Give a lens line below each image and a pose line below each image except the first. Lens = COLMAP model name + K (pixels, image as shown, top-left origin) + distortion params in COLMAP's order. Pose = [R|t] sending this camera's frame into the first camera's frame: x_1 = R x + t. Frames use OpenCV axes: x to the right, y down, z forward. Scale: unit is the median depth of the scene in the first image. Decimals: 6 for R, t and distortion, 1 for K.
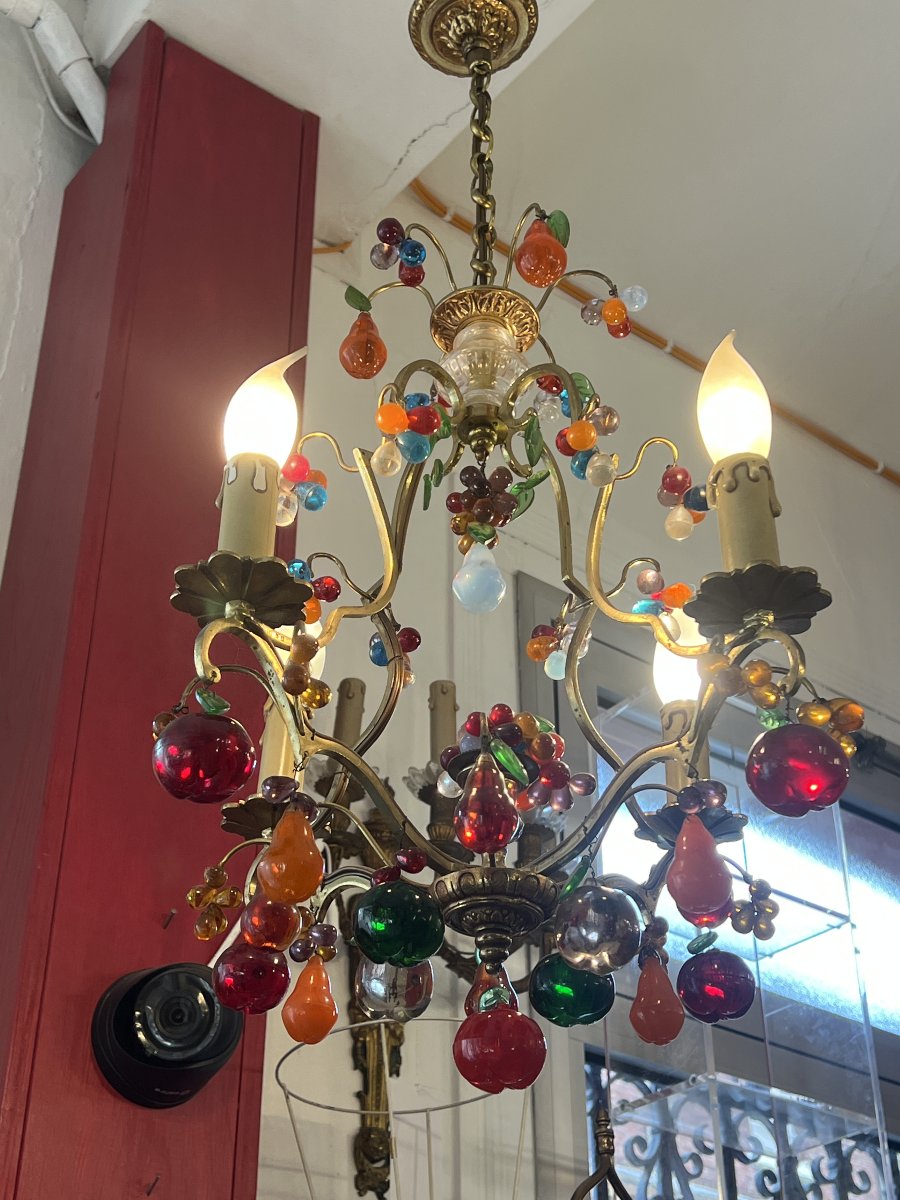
lens RADIAL K [[1798.8, 0, 453.1], [0, 1798.8, 627.3], [0, 0, 1]] dist [0.096101, -0.030476]
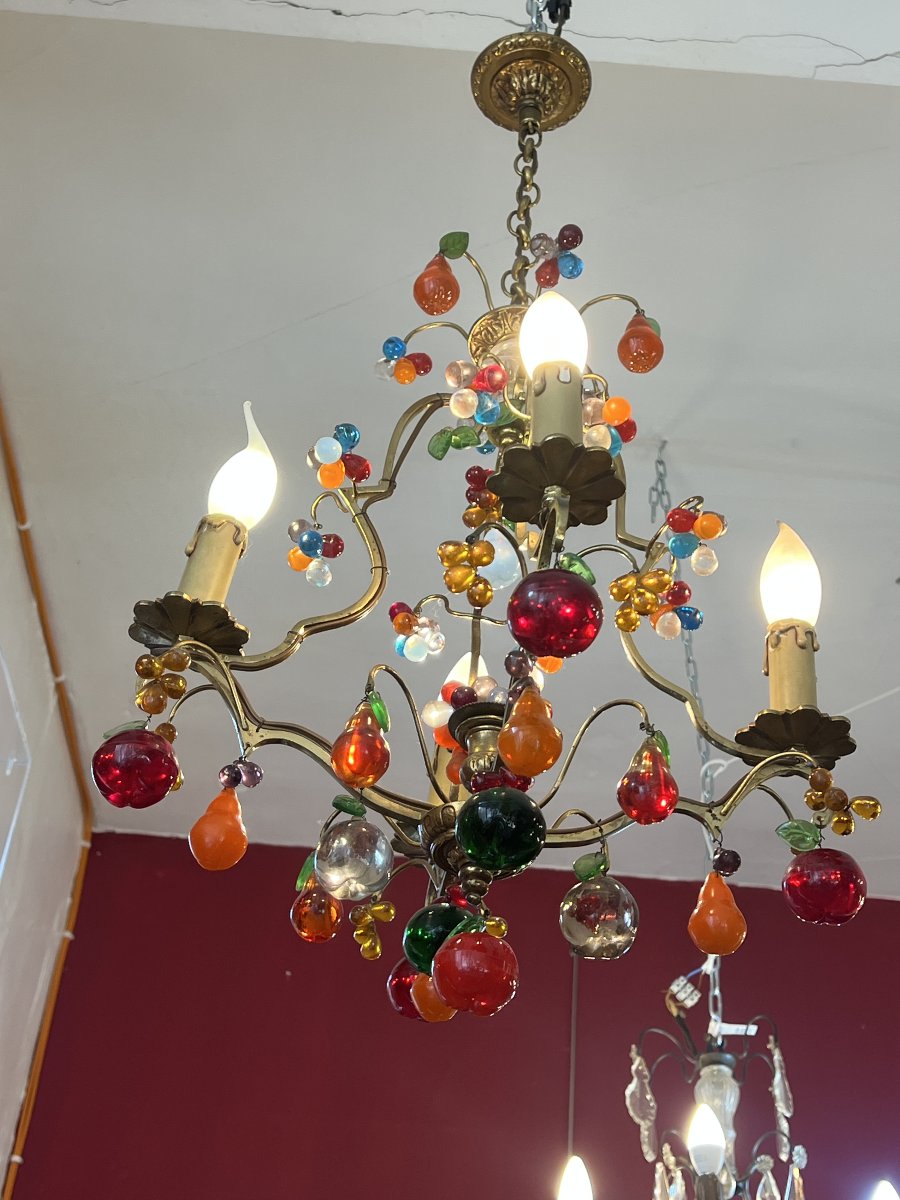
lens RADIAL K [[1886.0, 0, 450.0], [0, 1886.0, 600.0], [0, 0, 1]] dist [0.181722, -0.624034]
pose [[0.575170, 0.546762, 0.608466, -0.544176], [-0.495665, 0.824661, -0.272490, 0.254469], [-0.650765, -0.144867, 0.745331, 0.149091]]
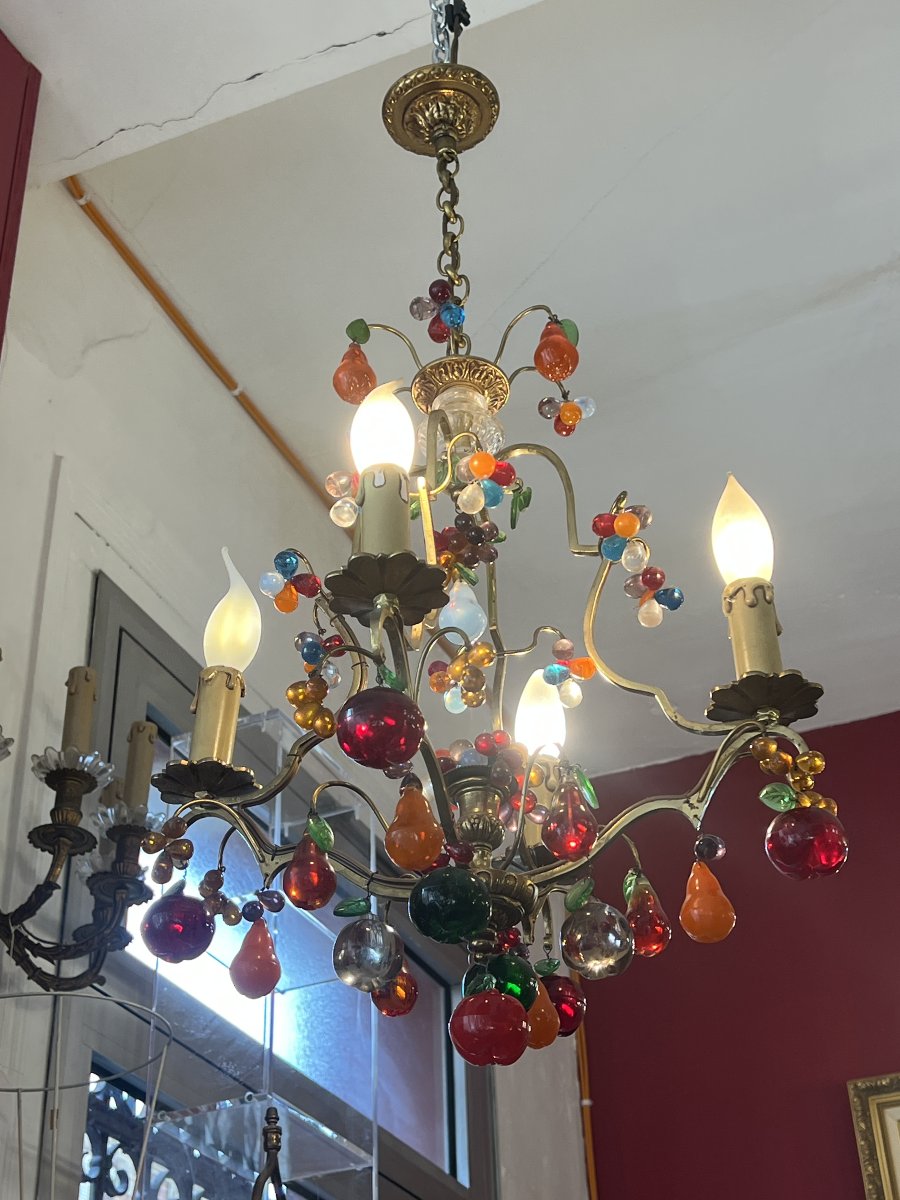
lens RADIAL K [[1886.0, 0, 450.0], [0, 1886.0, 600.0], [0, 0, 1]] dist [0.181722, -0.624034]
pose [[0.877147, 0.247987, 0.411238, -0.392343], [-0.231912, 0.968616, -0.089445, 0.058404], [-0.420513, -0.016914, 0.907129, -0.057080]]
